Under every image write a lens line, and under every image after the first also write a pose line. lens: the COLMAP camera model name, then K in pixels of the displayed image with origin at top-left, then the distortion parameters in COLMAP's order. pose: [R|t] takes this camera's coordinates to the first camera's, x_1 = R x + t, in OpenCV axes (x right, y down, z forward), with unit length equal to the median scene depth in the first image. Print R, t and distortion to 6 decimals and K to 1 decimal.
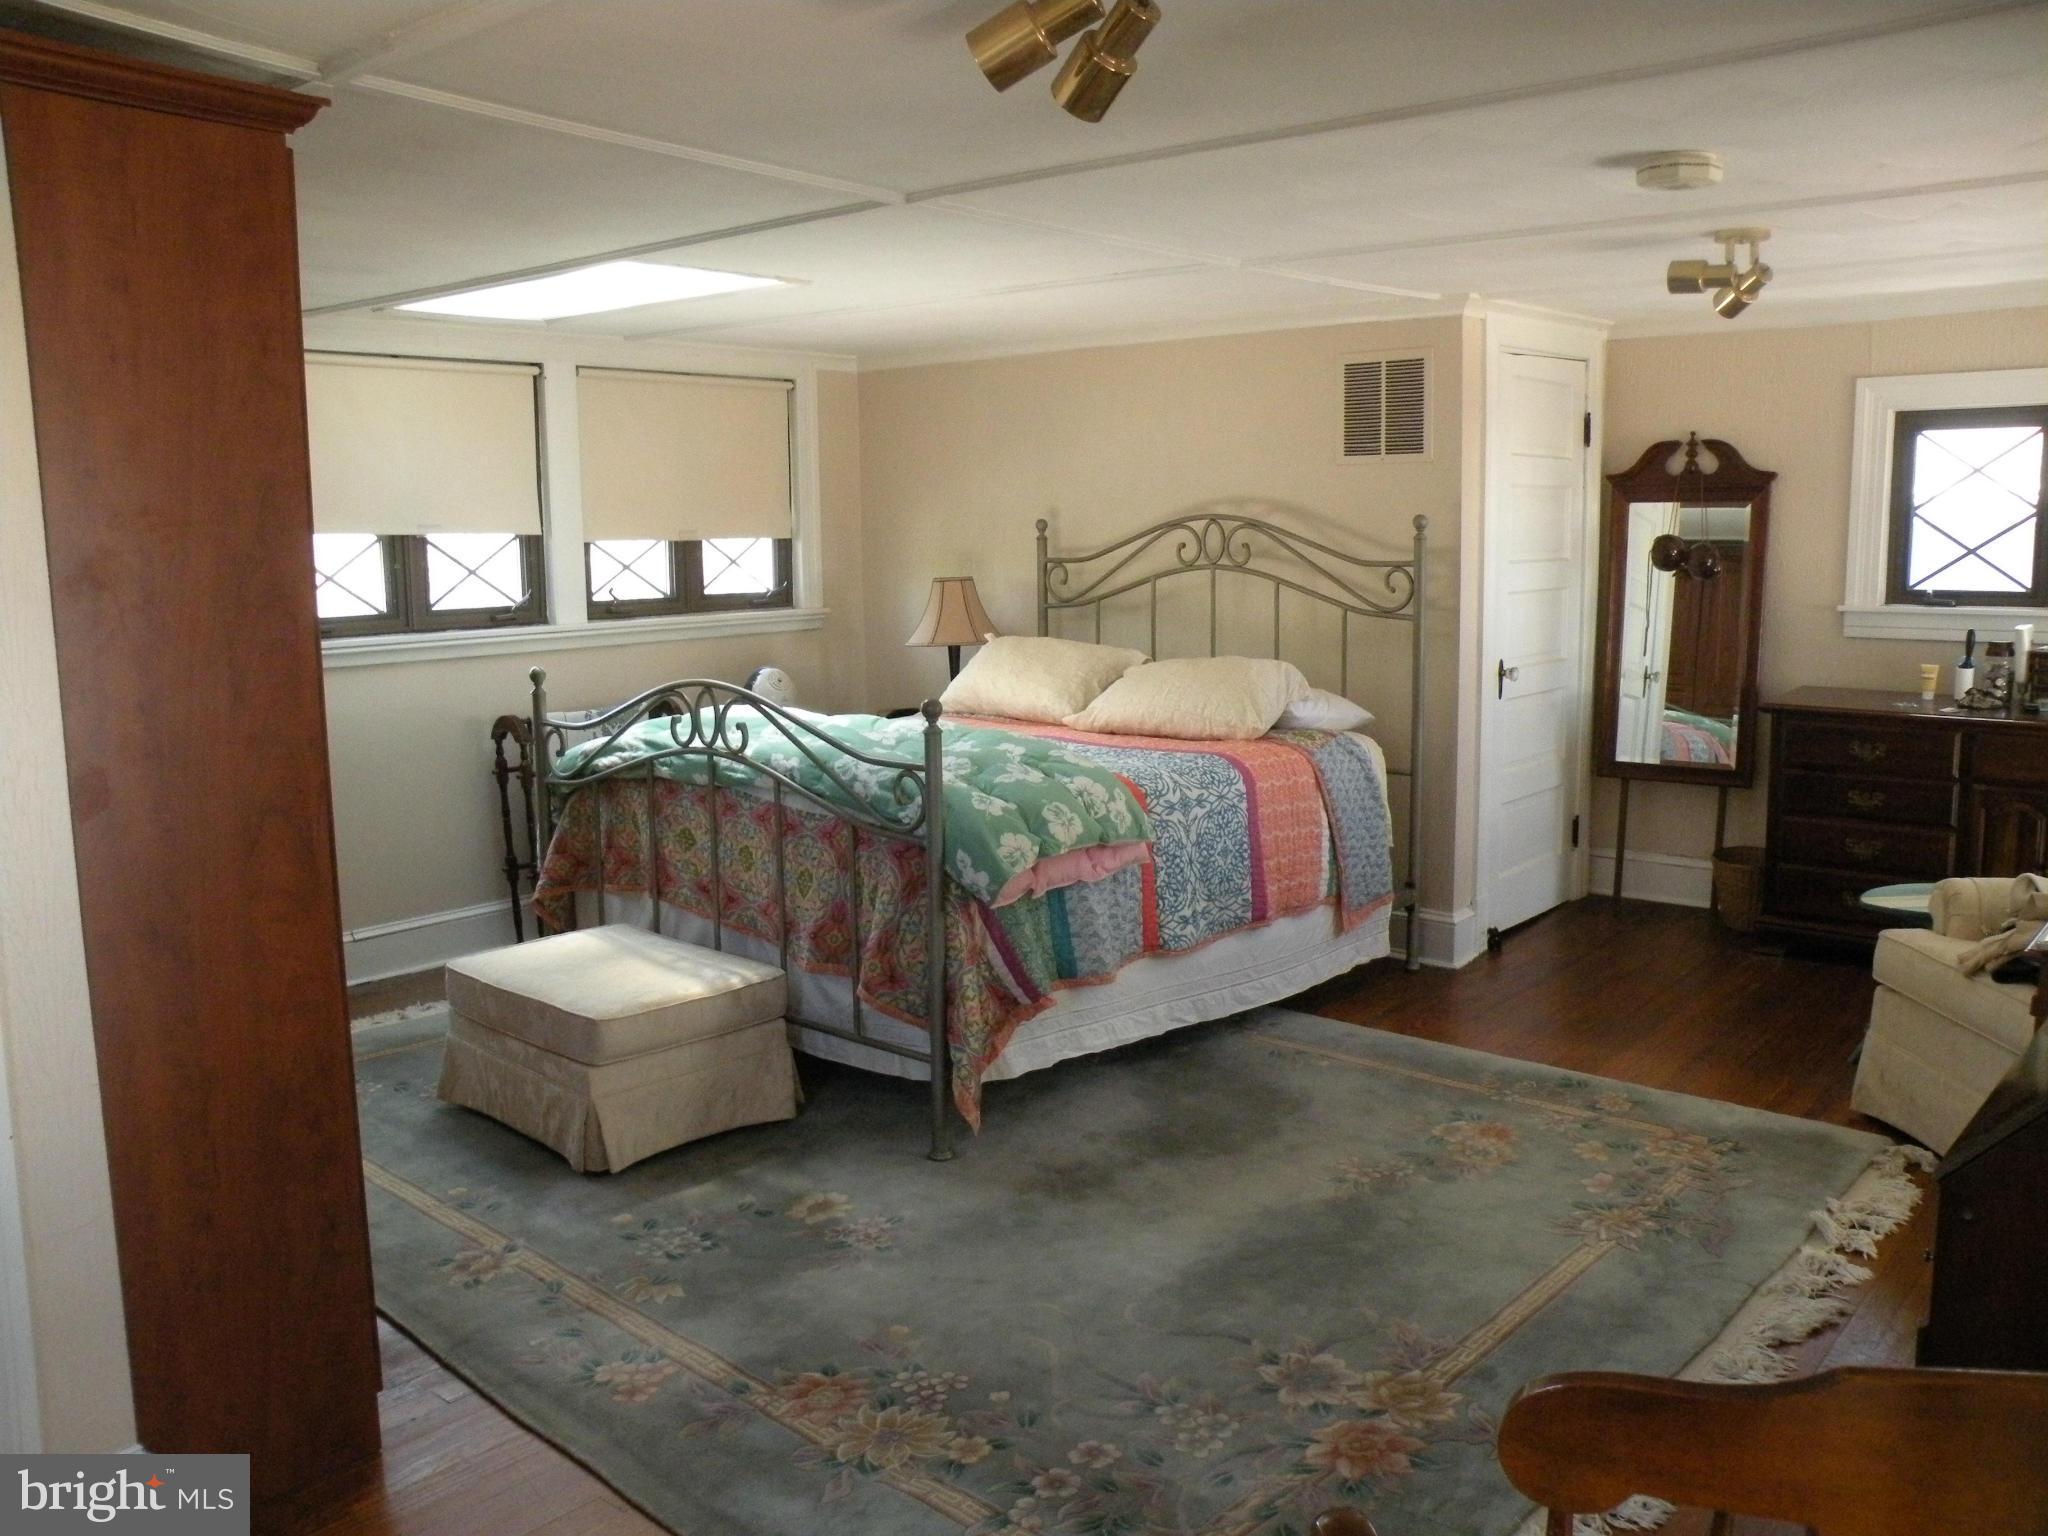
lens RADIAL K [[1652.4, 0, 1024.0], [0, 1652.4, 768.0], [0, 0, 1]] dist [0.000380, -0.007277]
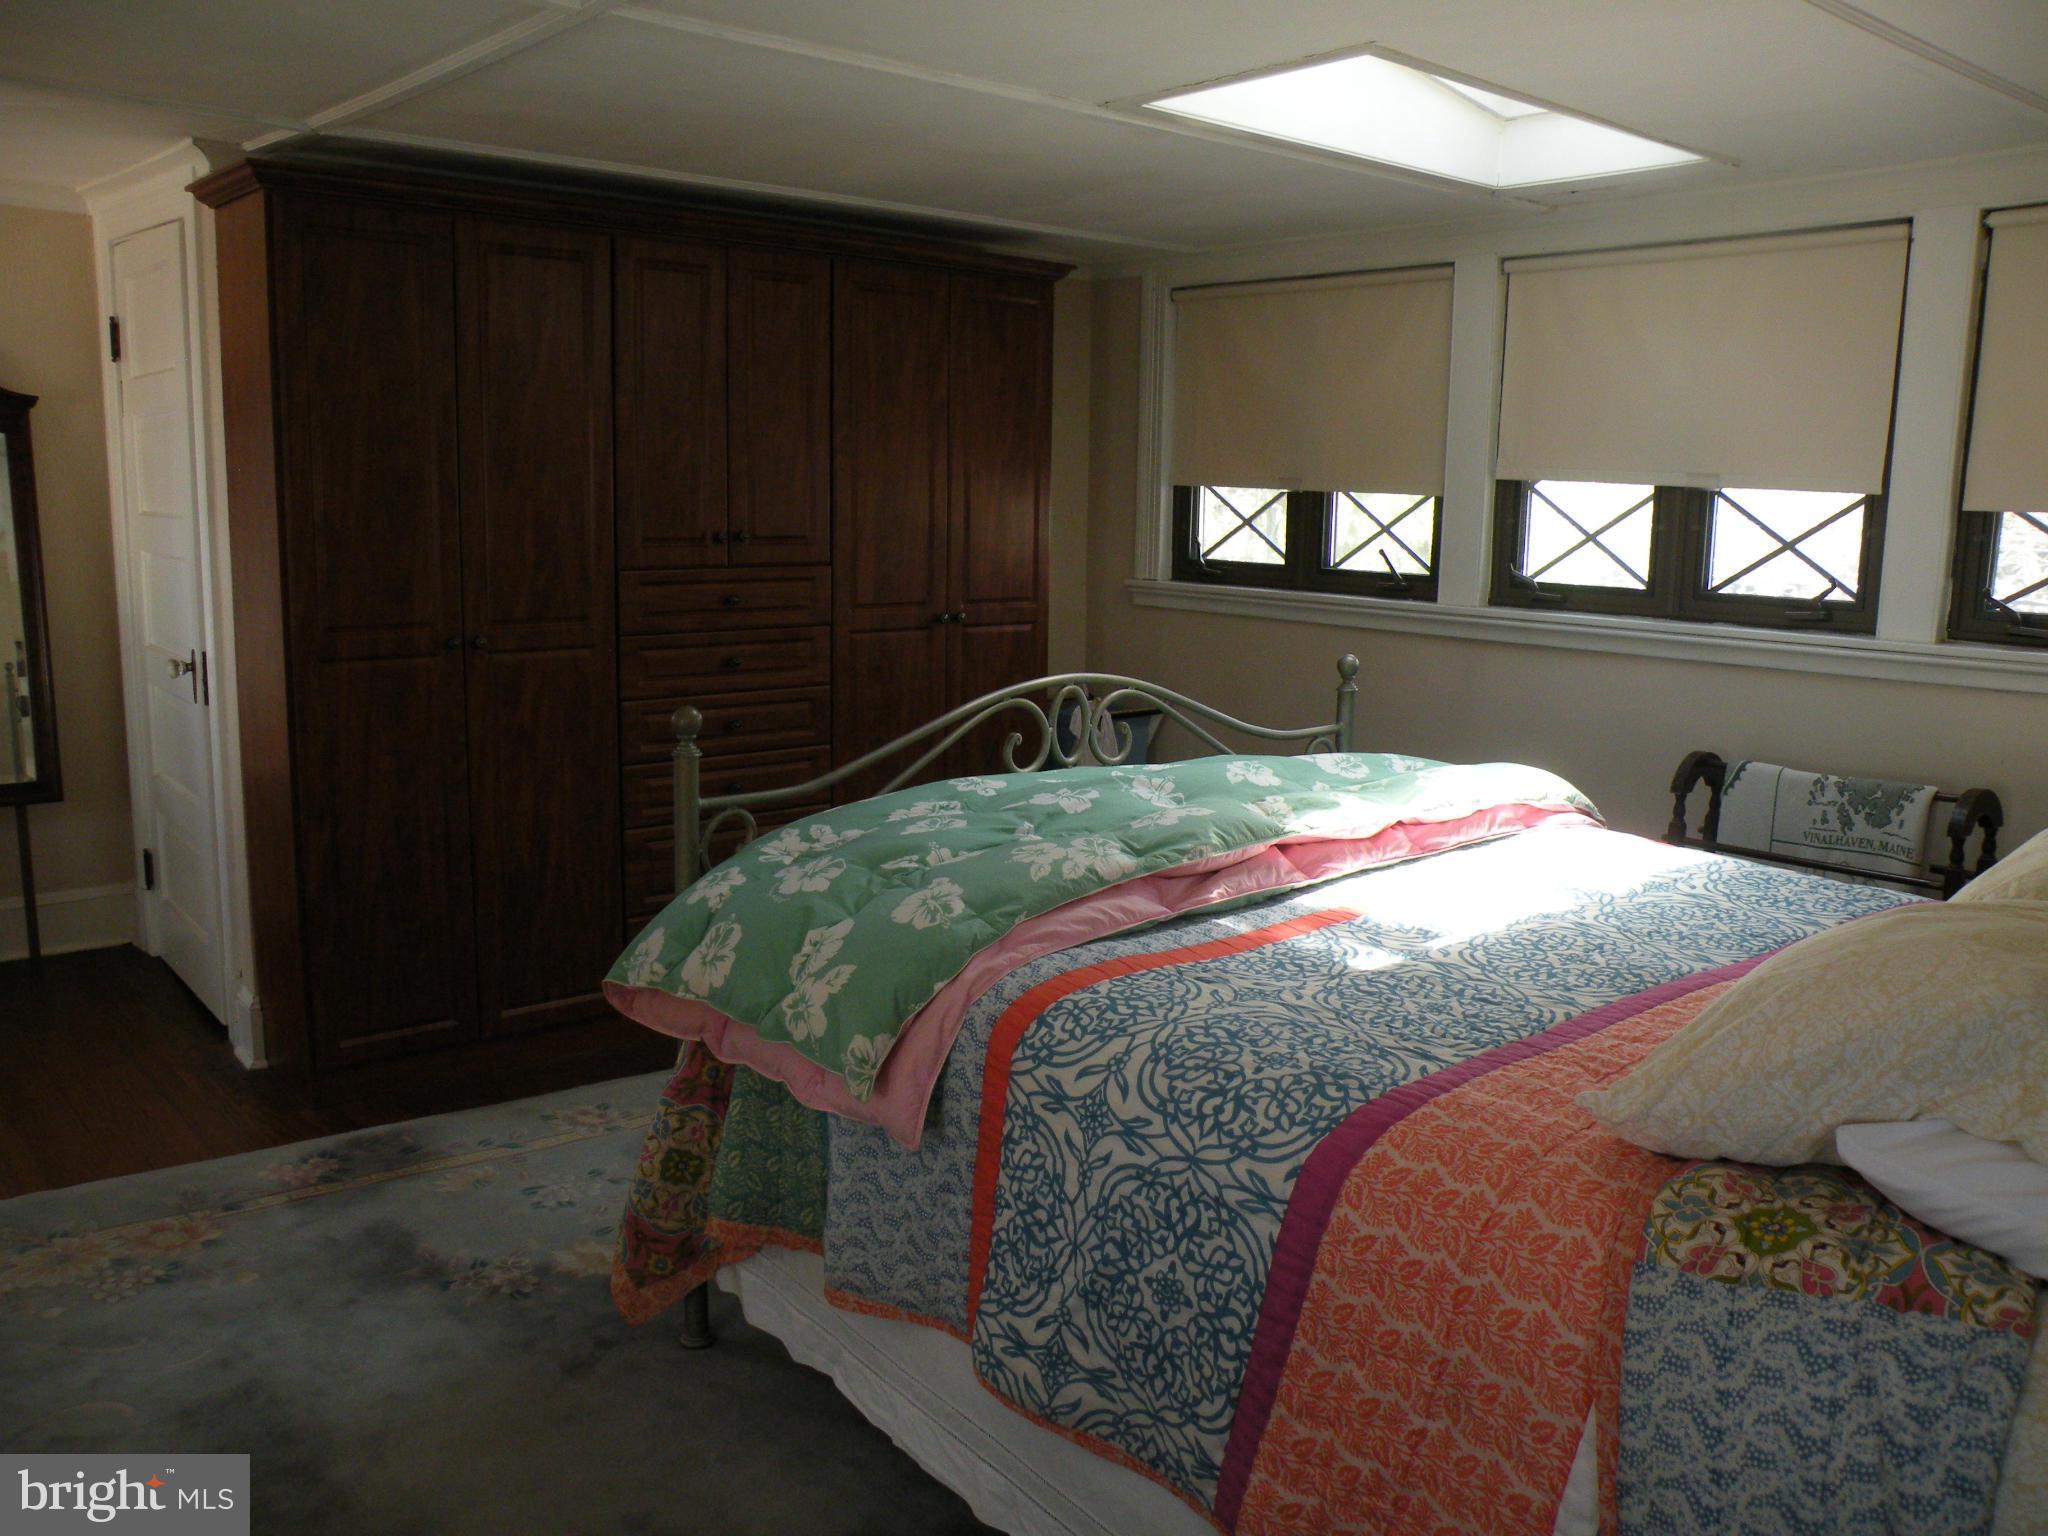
lens RADIAL K [[1652.4, 0, 1024.0], [0, 1652.4, 768.0], [0, 0, 1]] dist [0.000380, -0.007277]
pose [[-0.121120, 0.183320, -0.975563, 0.461316], [-0.162354, 0.965905, 0.201662, -0.137275], [0.979271, 0.182812, -0.087228, 0.909778]]
